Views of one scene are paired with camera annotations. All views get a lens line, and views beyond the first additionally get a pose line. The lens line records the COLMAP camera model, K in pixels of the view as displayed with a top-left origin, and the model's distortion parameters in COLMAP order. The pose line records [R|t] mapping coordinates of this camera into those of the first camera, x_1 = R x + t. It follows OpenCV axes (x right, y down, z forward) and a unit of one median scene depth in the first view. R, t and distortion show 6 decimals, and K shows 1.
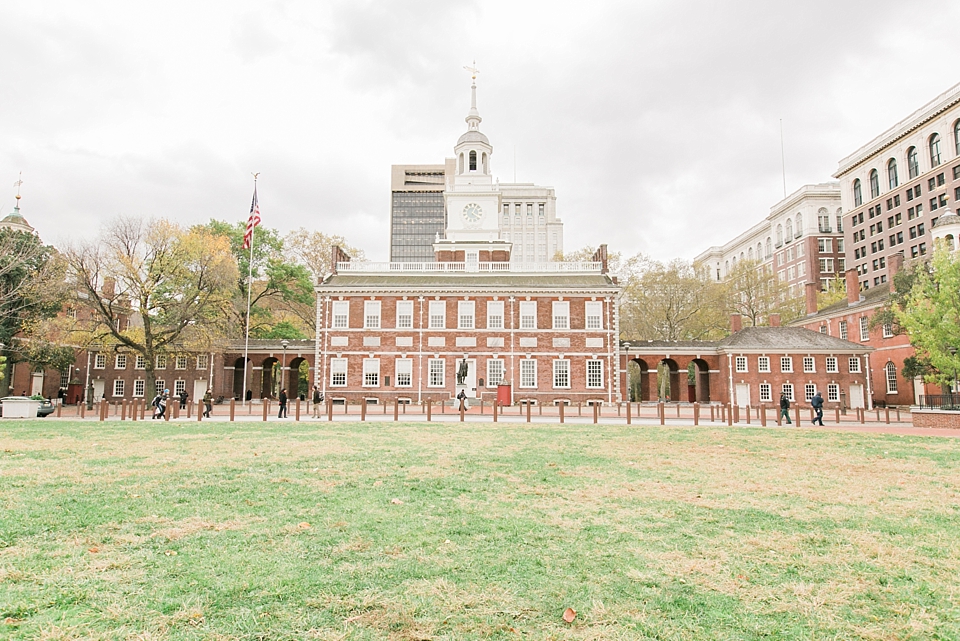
lens RADIAL K [[575.6, 0, 477.2], [0, 575.6, 341.5], [0, 0, 1]] dist [0.000008, -0.000161]
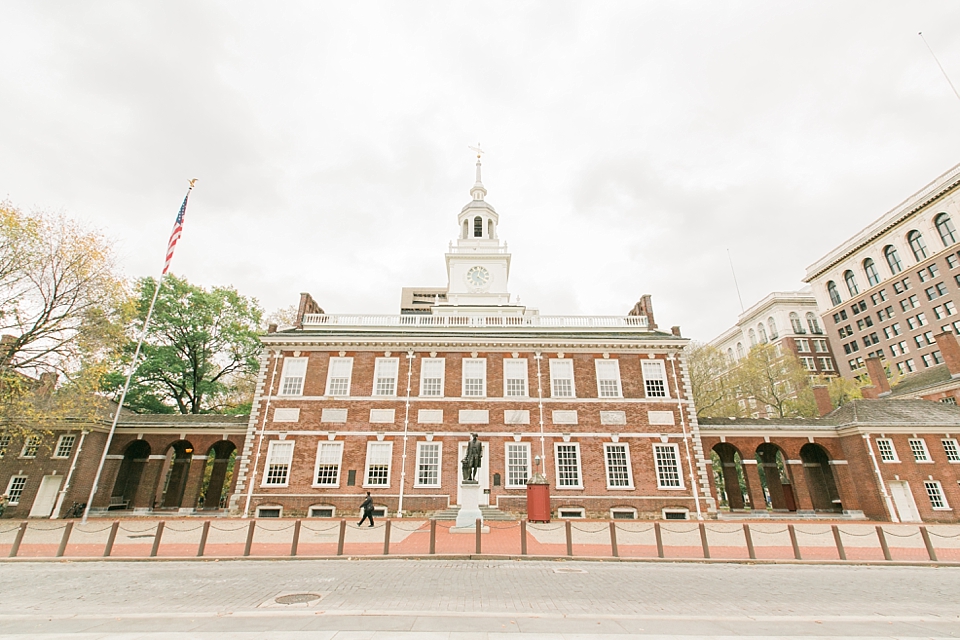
lens RADIAL K [[438.9, 0, 480.0], [0, 438.9, 320.0], [0, 0, 1]] dist [-0.000474, -0.000738]
pose [[0.999740, 0.007311, 0.021616, -0.023840], [-0.000939, 0.959656, -0.281176, 0.036992], [-0.022799, 0.281082, 0.959413, 0.469165]]
